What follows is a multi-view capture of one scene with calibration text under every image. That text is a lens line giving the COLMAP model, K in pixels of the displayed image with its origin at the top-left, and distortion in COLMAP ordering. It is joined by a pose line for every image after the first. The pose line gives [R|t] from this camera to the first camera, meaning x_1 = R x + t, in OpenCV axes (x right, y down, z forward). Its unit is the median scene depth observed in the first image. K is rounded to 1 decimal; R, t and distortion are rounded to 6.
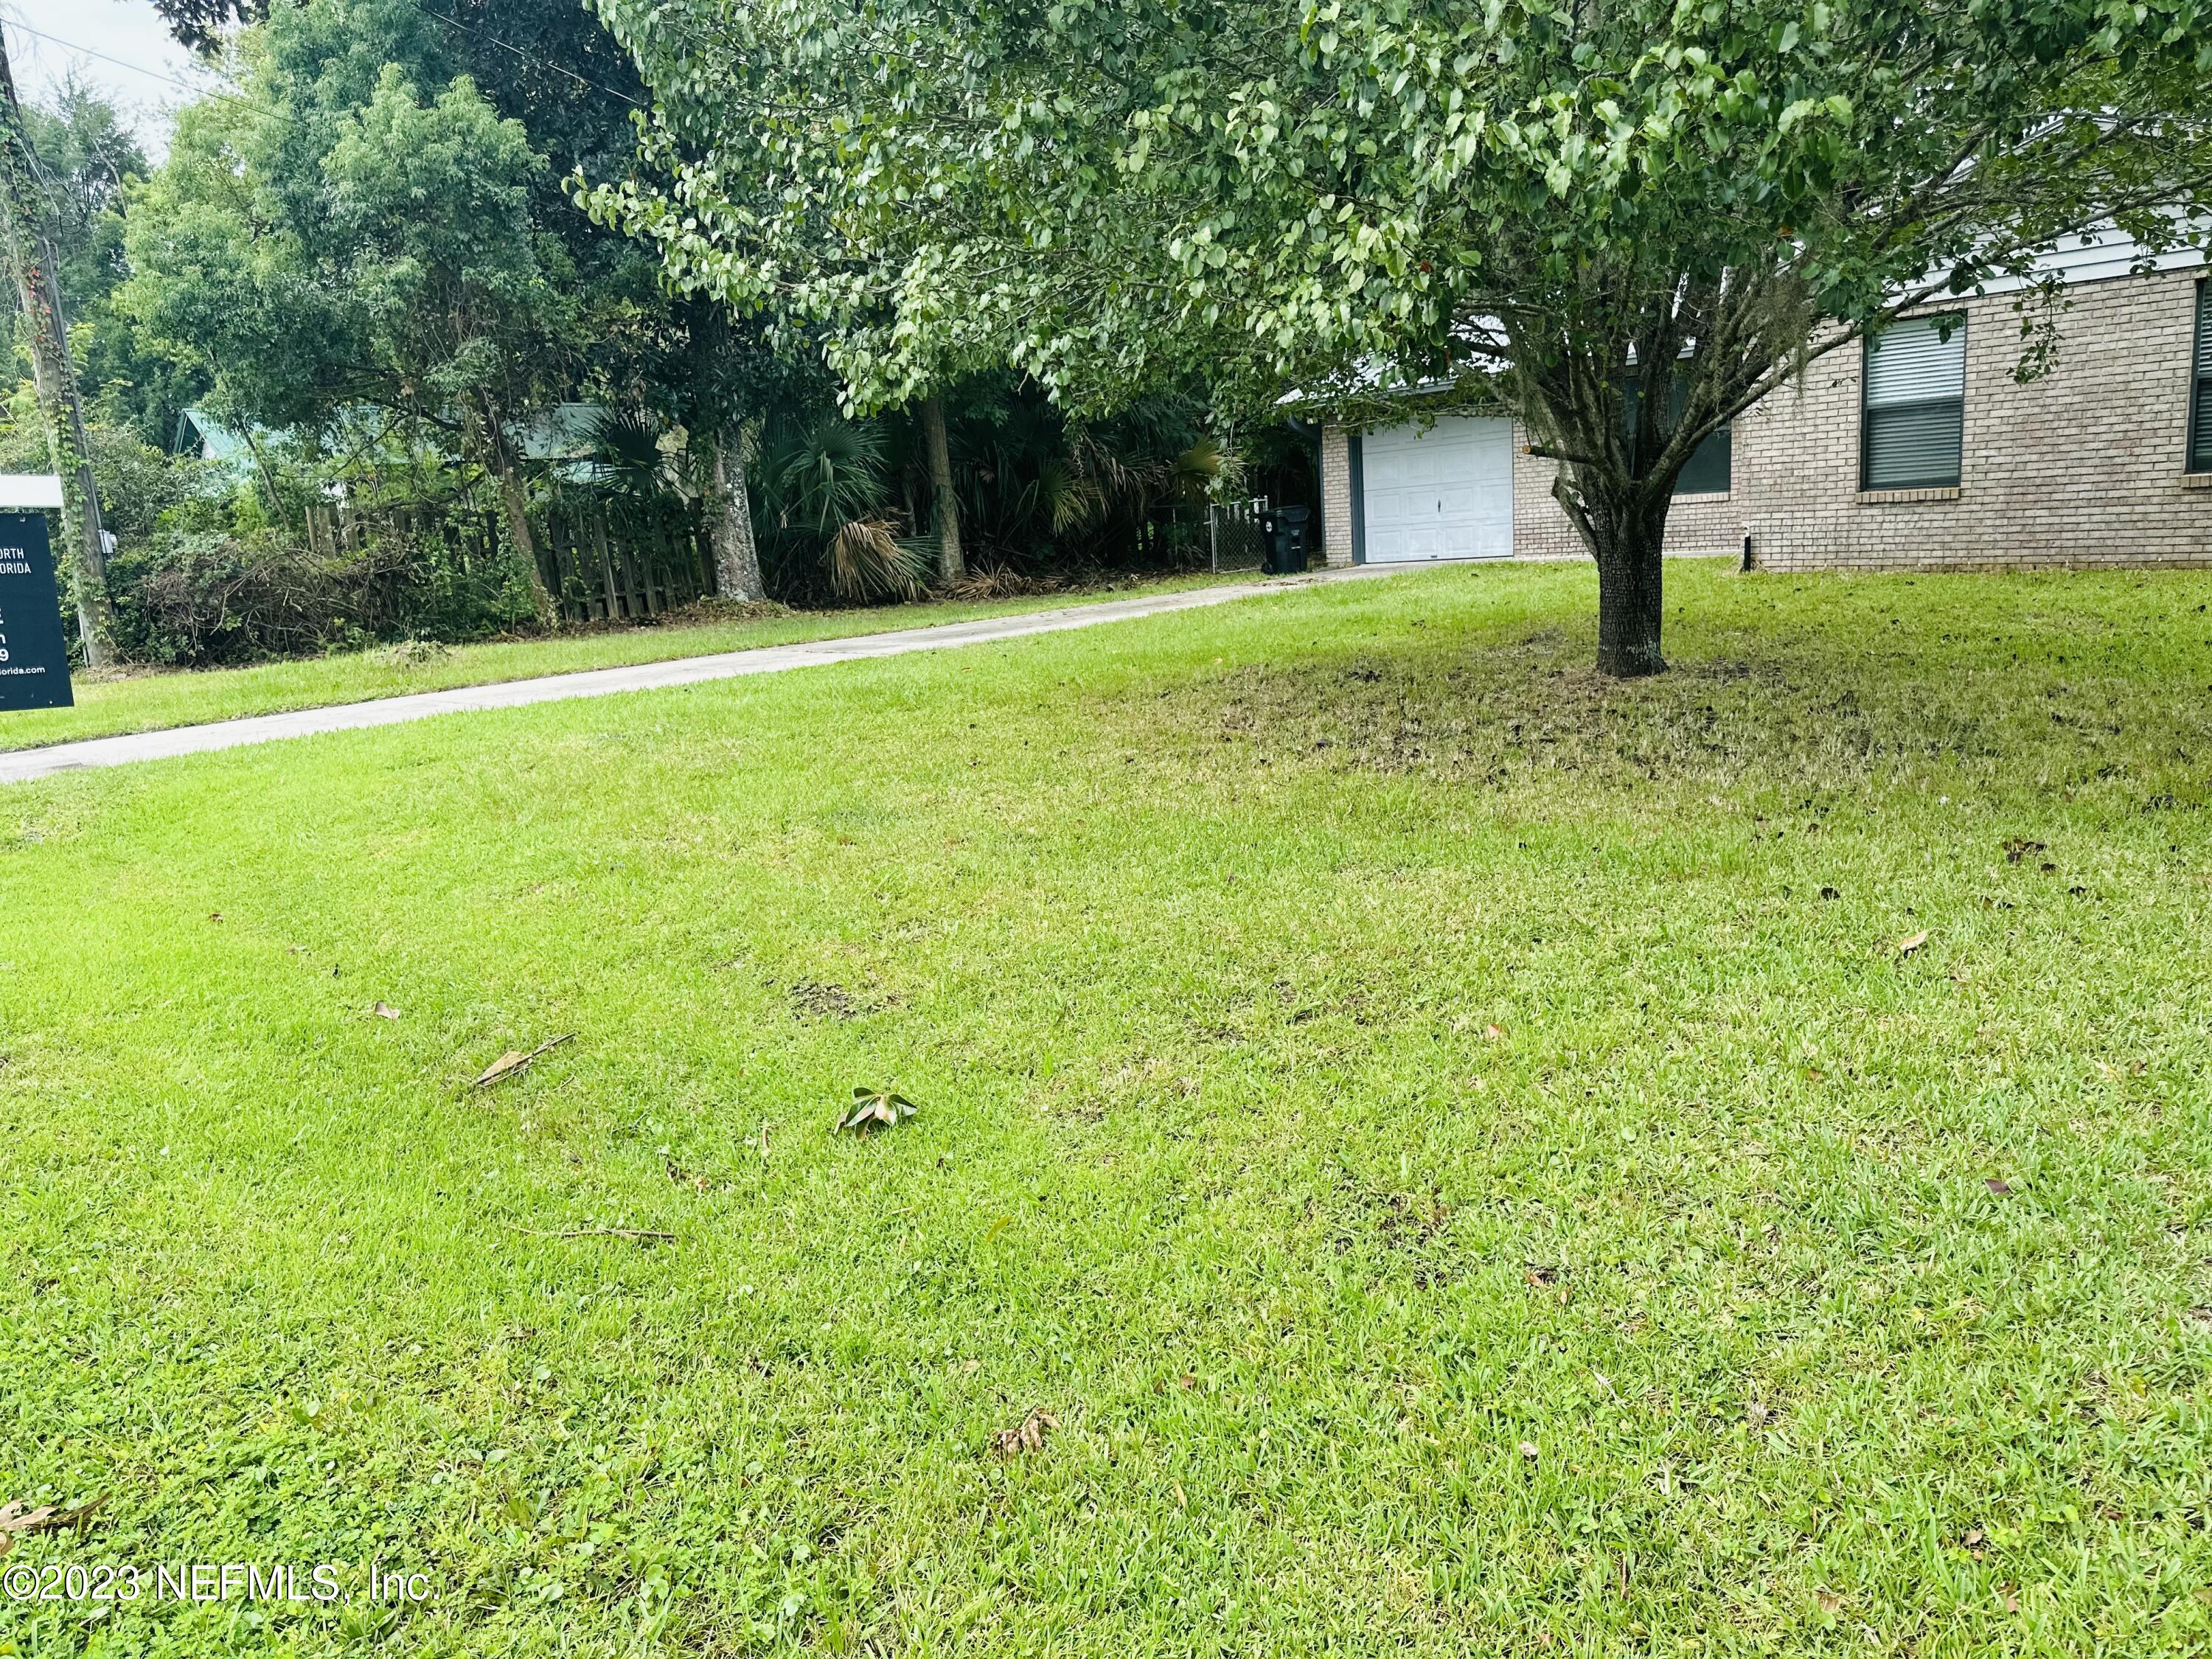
lens RADIAL K [[1605.7, 0, 1121.3], [0, 1605.7, 866.9], [0, 0, 1]] dist [0.033963, -0.053742]
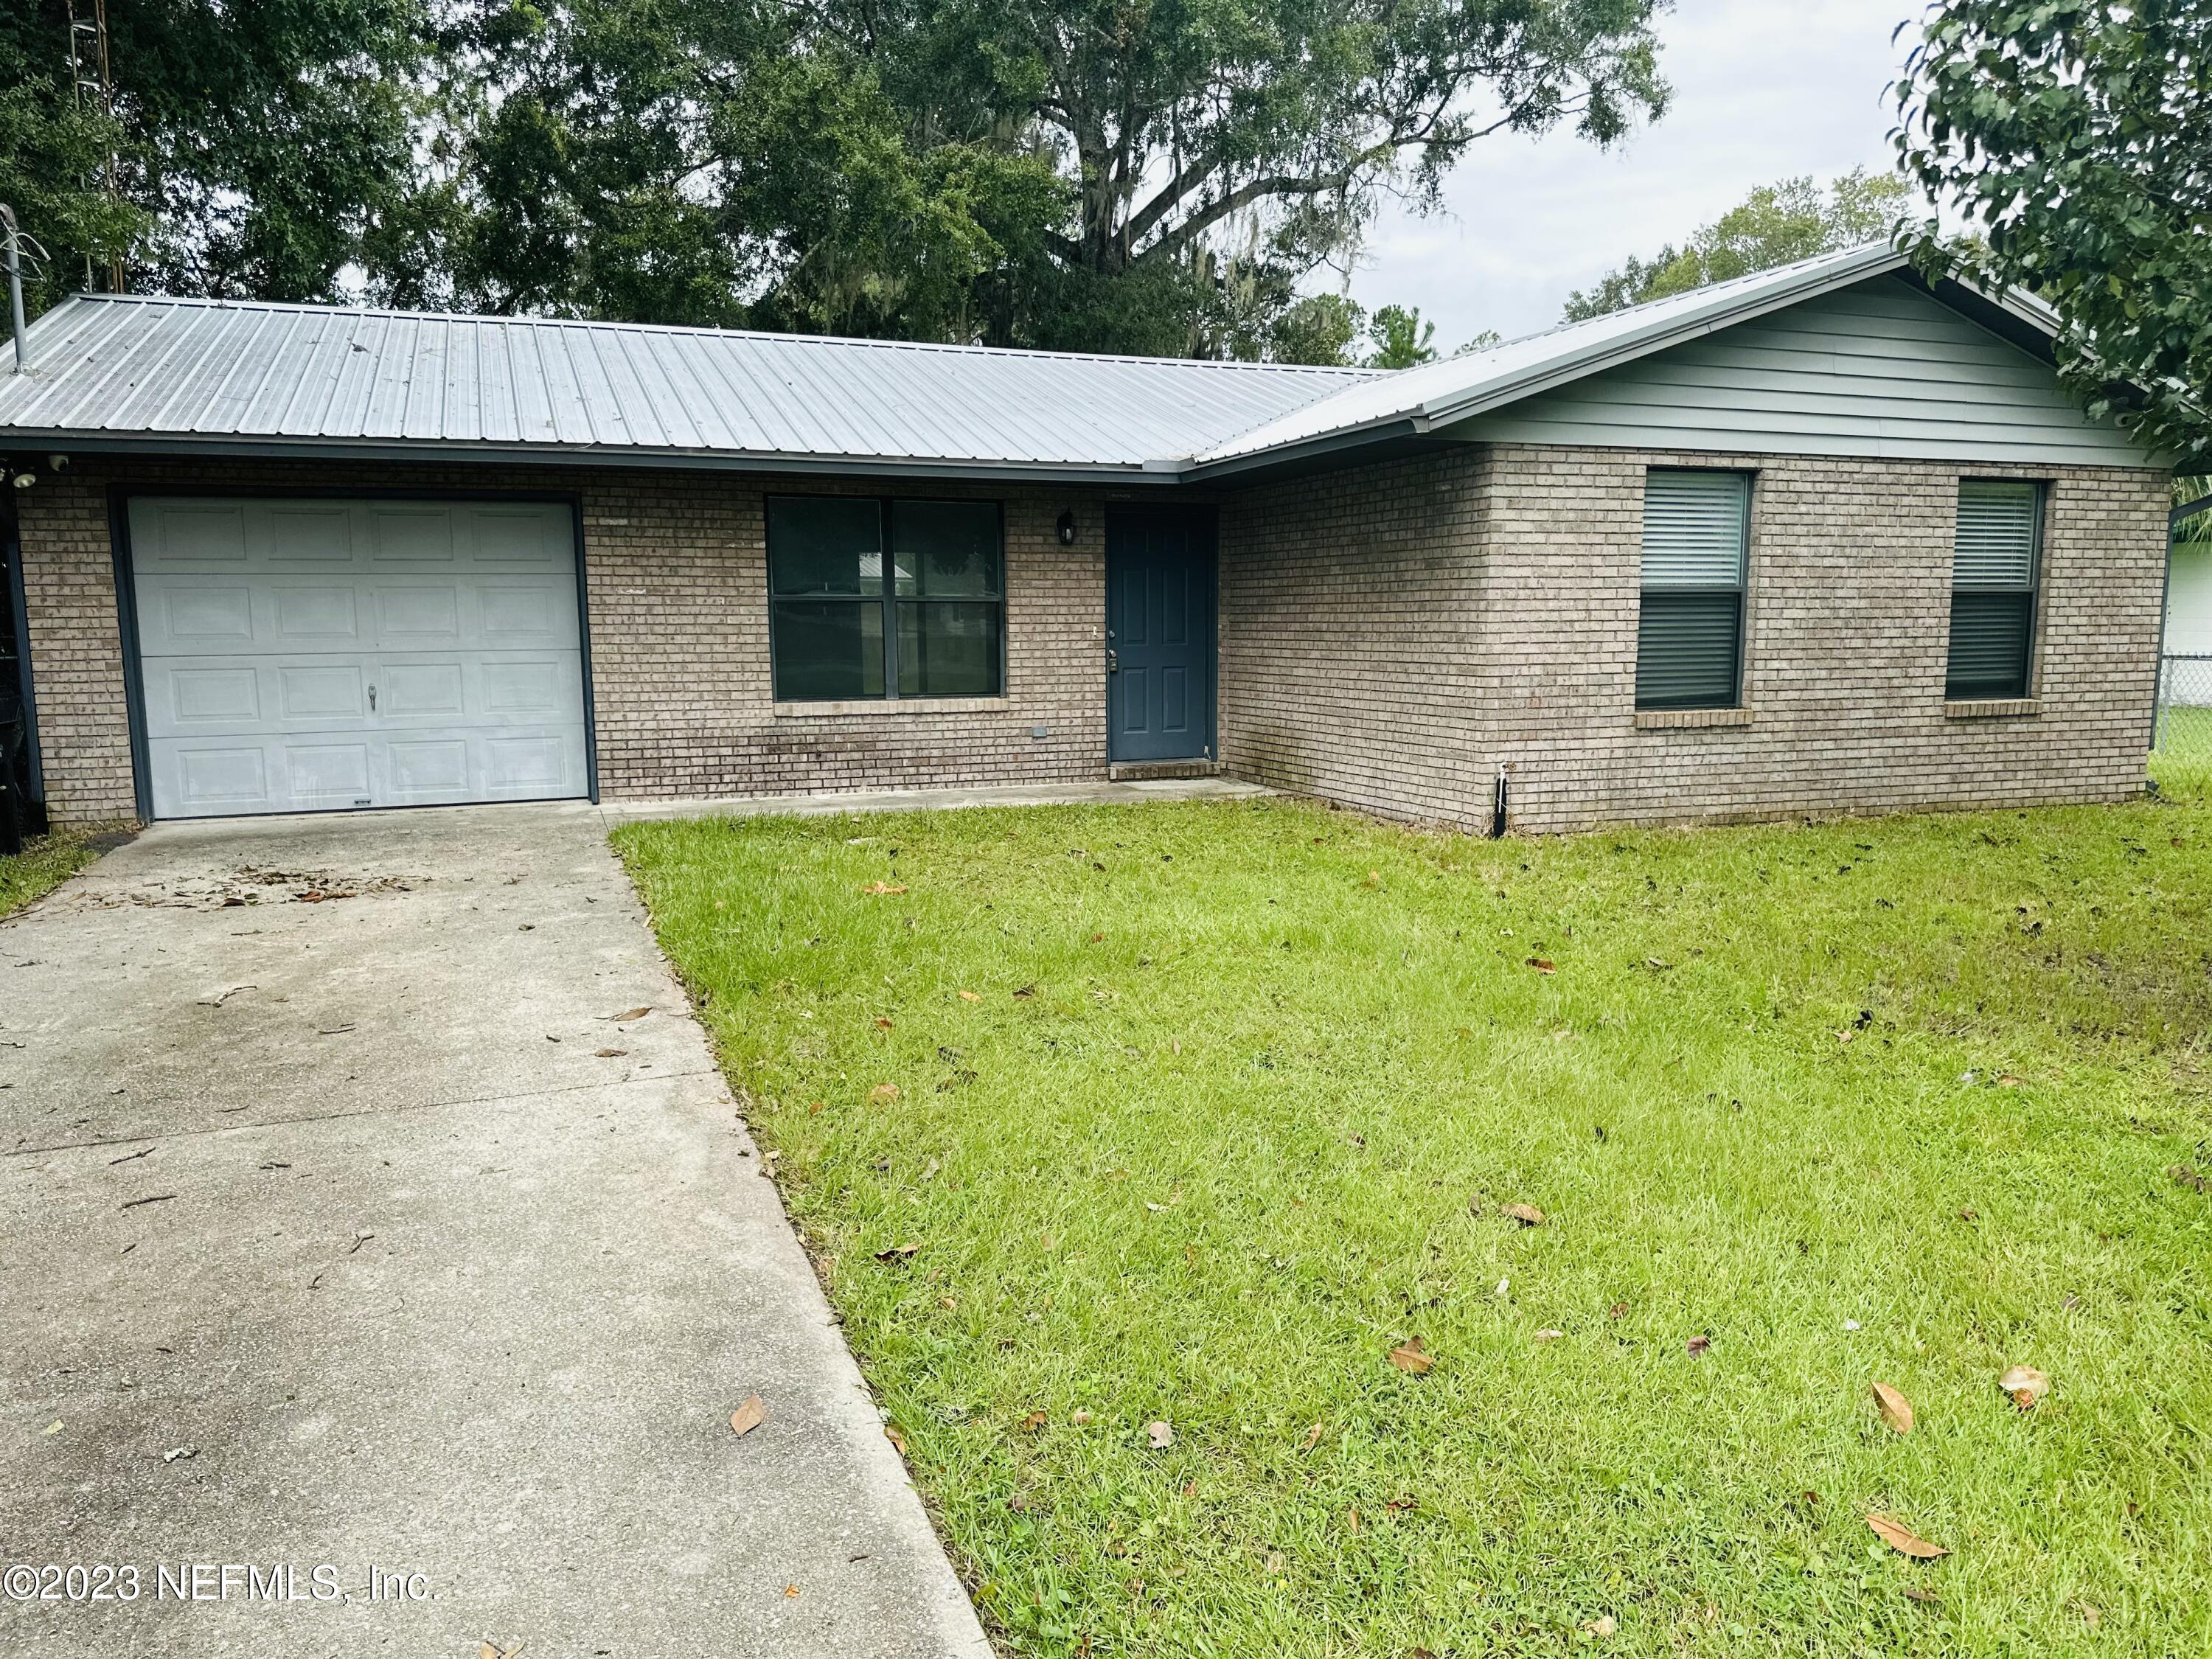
lens RADIAL K [[1577.6, 0, 1106.0], [0, 1577.6, 829.5], [0, 0, 1]] dist [0.155294, -0.265958]
pose [[0.372027, -0.050387, 0.926853, -0.271220], [0.179101, 0.983658, -0.018414, -0.229385], [-0.910779, 0.172851, 0.374972, 1.041978]]
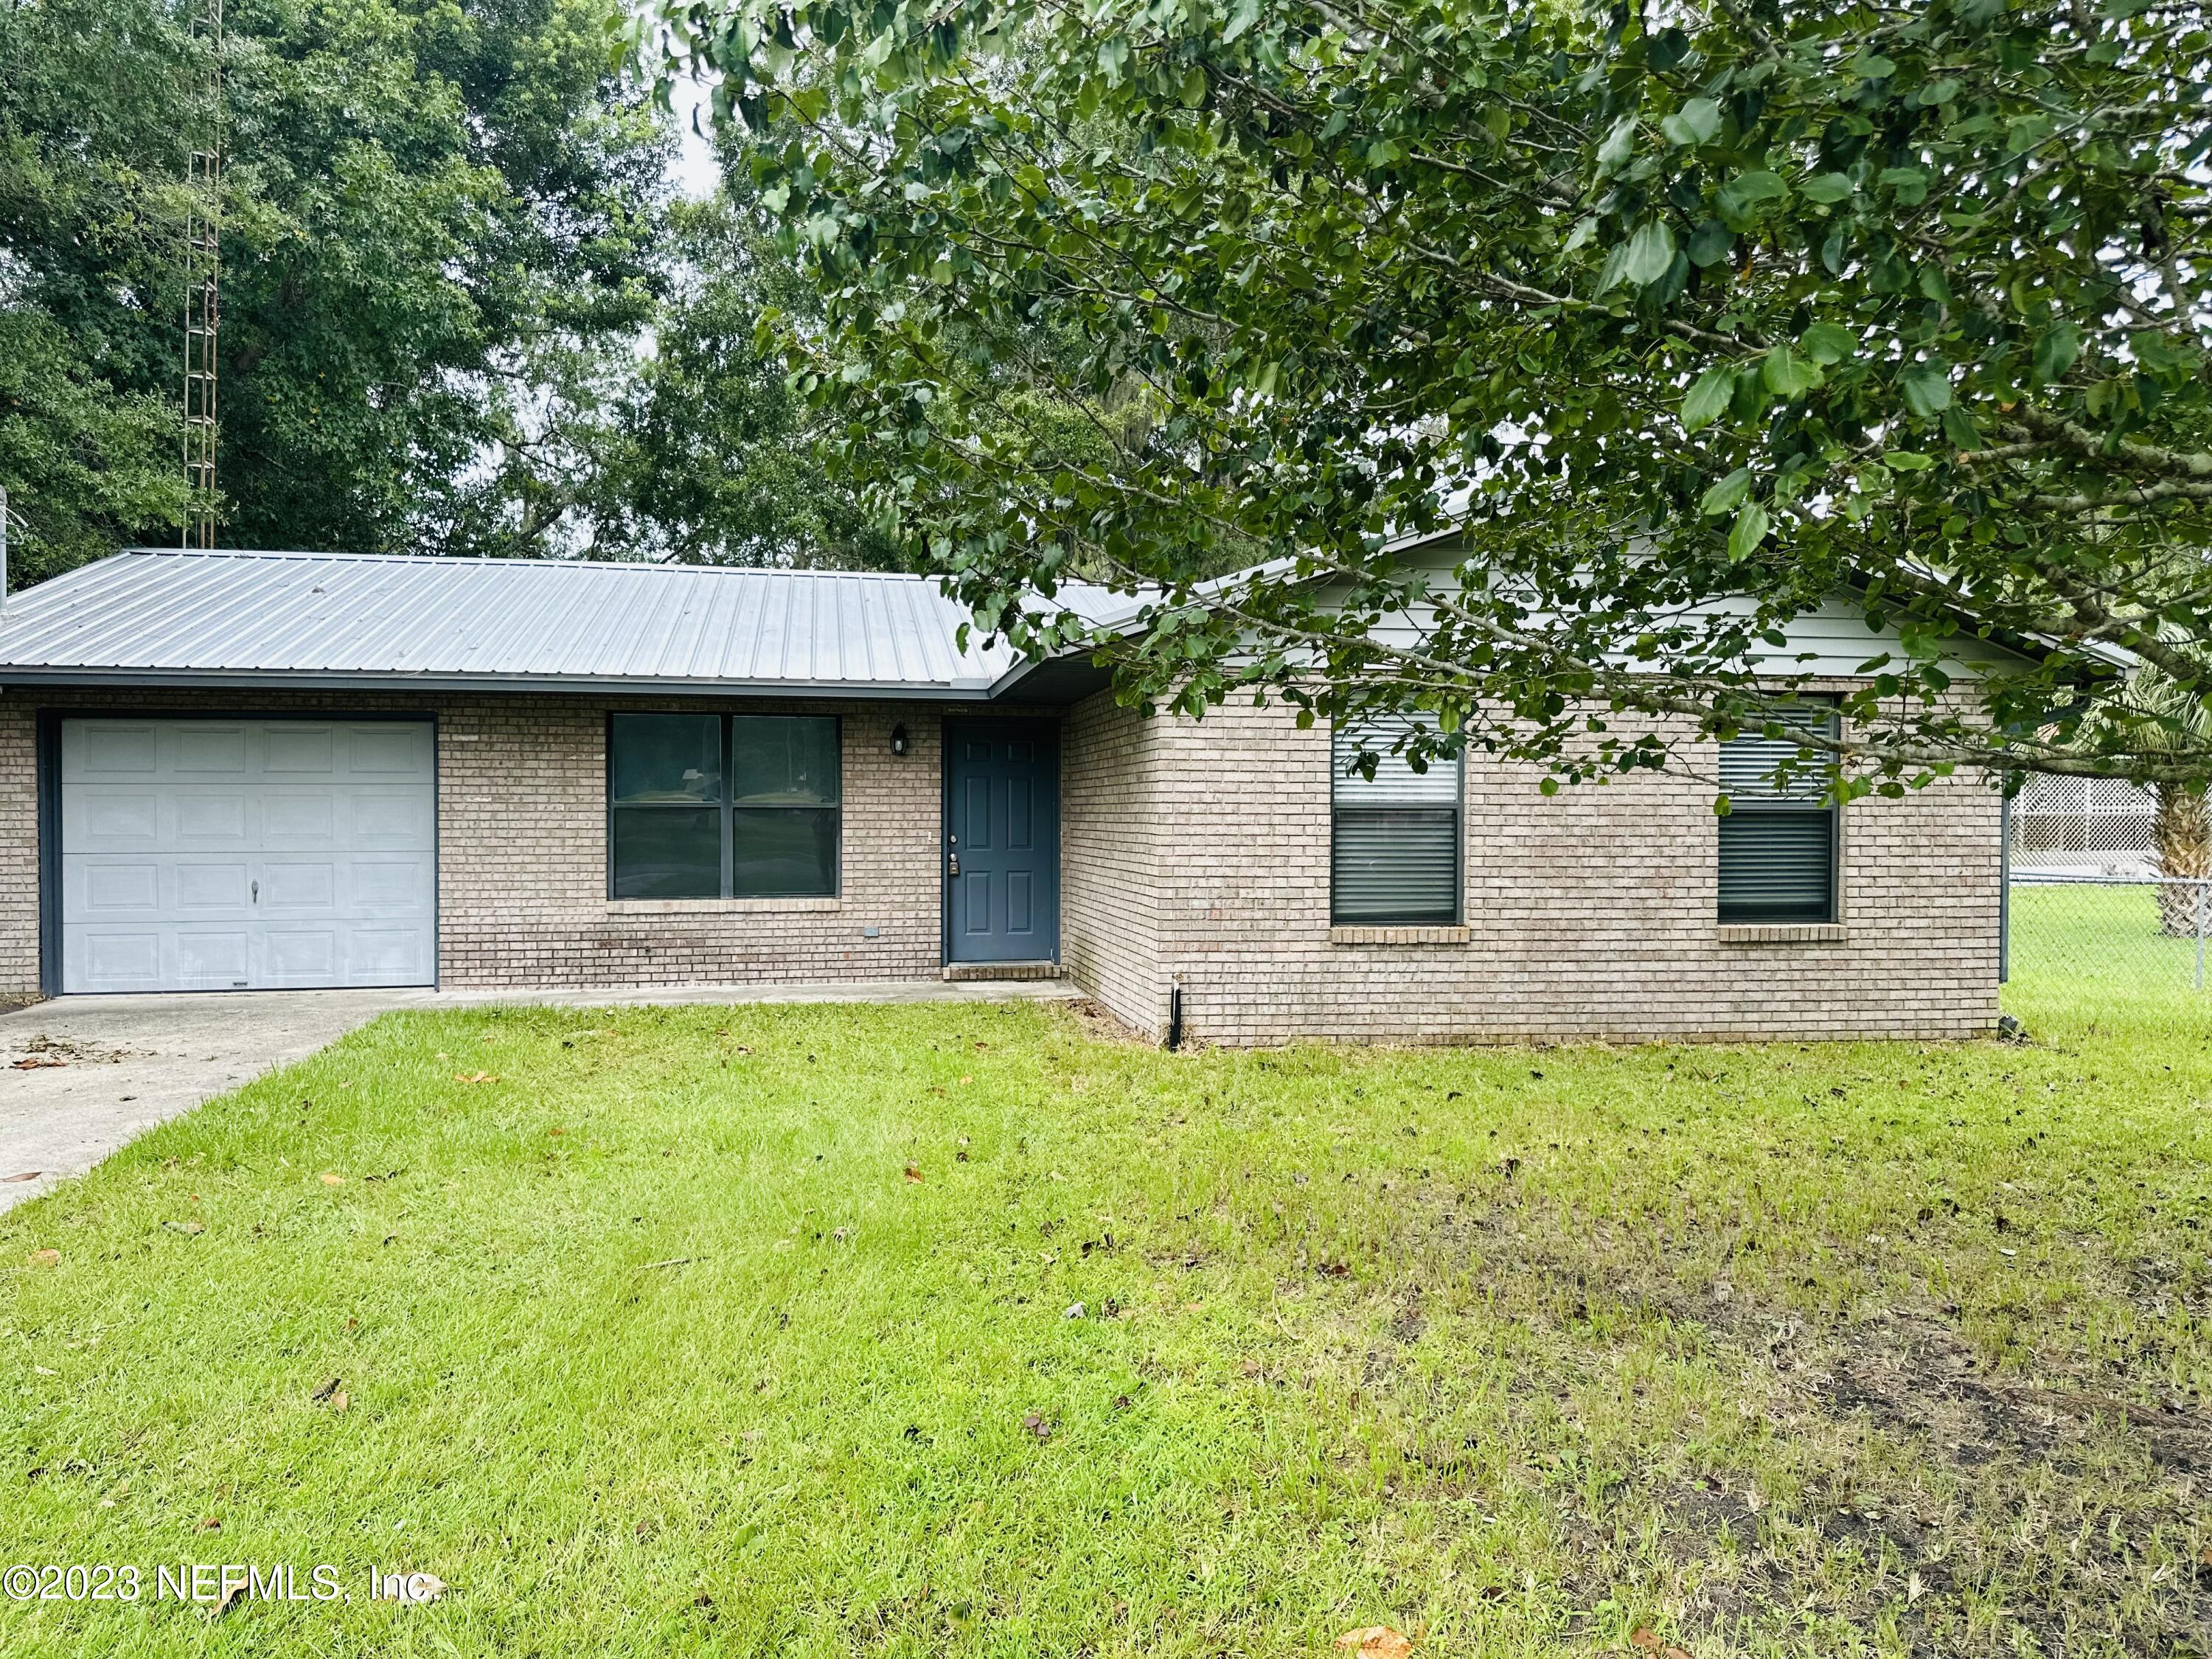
lens RADIAL K [[1577.6, 0, 1106.0], [0, 1577.6, 829.5], [0, 0, 1]] dist [0.155294, -0.265958]
pose [[0.545324, 0.069637, 0.835327, -0.161617], [0.138873, 0.975266, -0.171963, -0.186013], [-0.826641, 0.209780, 0.522166, 0.787237]]
